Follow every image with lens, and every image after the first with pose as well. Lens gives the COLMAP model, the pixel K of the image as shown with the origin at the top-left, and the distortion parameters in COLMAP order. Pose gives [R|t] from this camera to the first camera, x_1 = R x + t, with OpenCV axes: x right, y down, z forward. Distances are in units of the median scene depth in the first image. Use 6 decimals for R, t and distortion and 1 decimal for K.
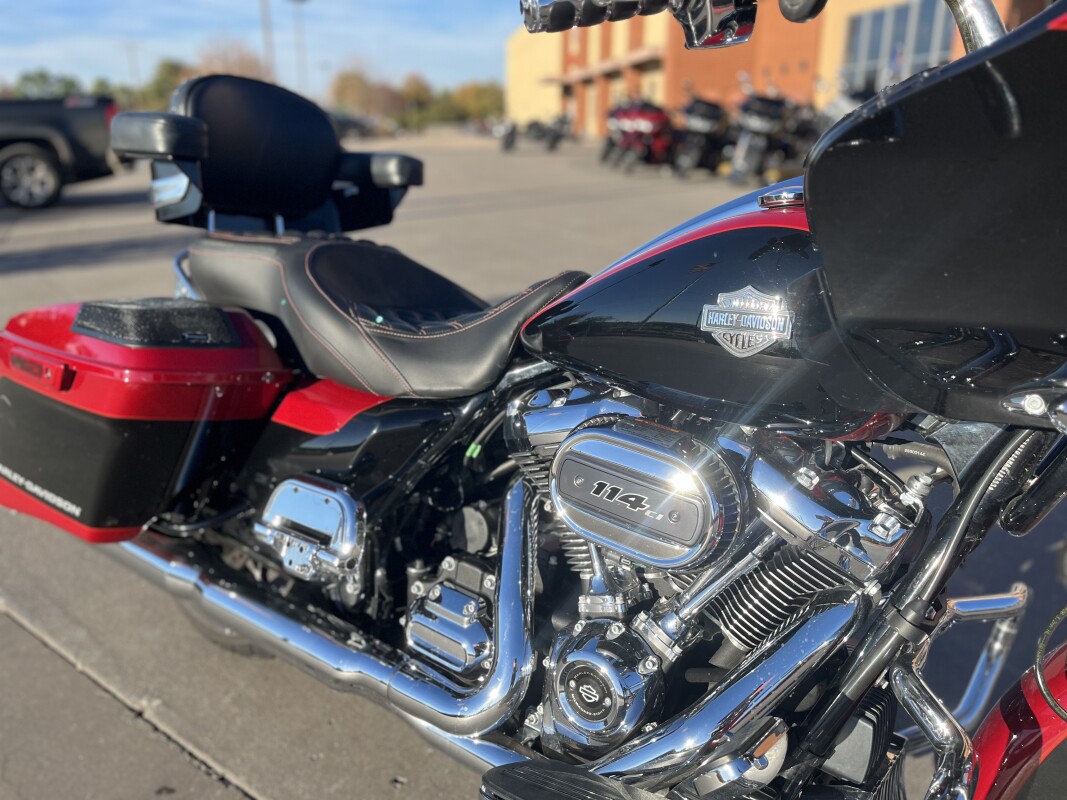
lens RADIAL K [[789.5, 0, 533.5], [0, 789.5, 400.0], [0, 0, 1]] dist [-0.002124, -0.001648]
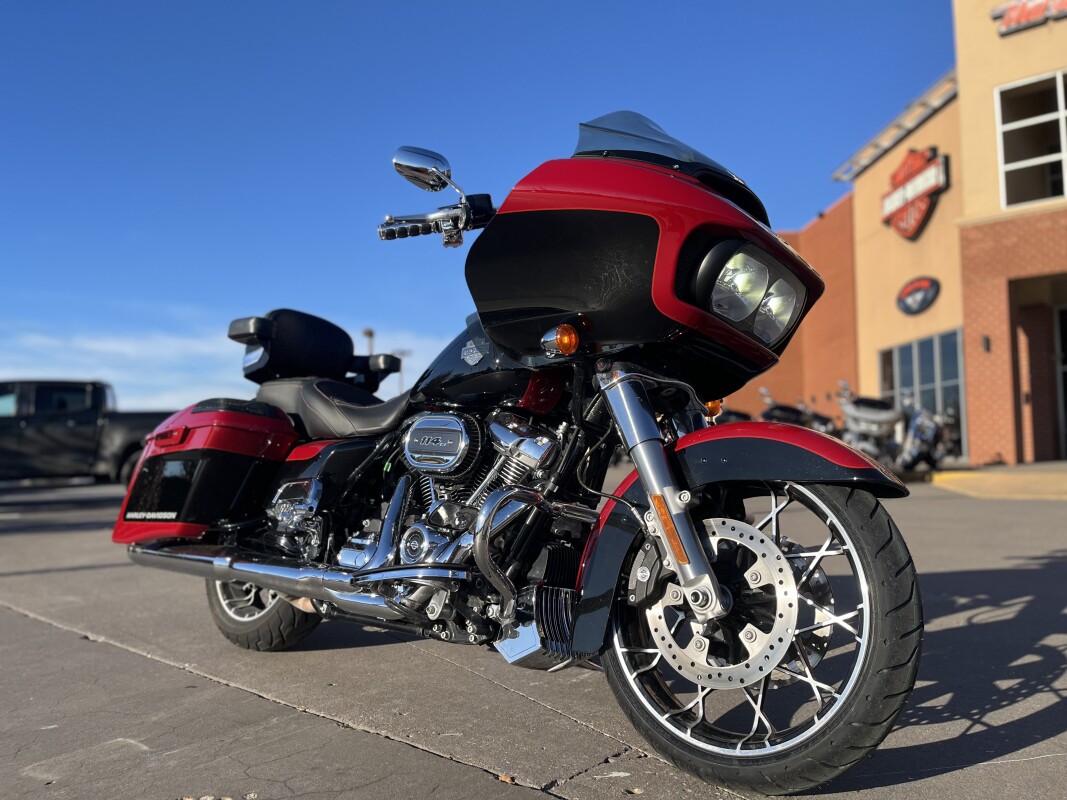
lens RADIAL K [[789.5, 0, 533.5], [0, 789.5, 400.0], [0, 0, 1]] dist [-0.002124, -0.001648]
pose [[0.995584, -0.015242, -0.092631, 0.403049], [-0.022708, 0.918325, -0.395176, 0.591371], [0.091088, 0.395534, 0.913923, -0.664581]]
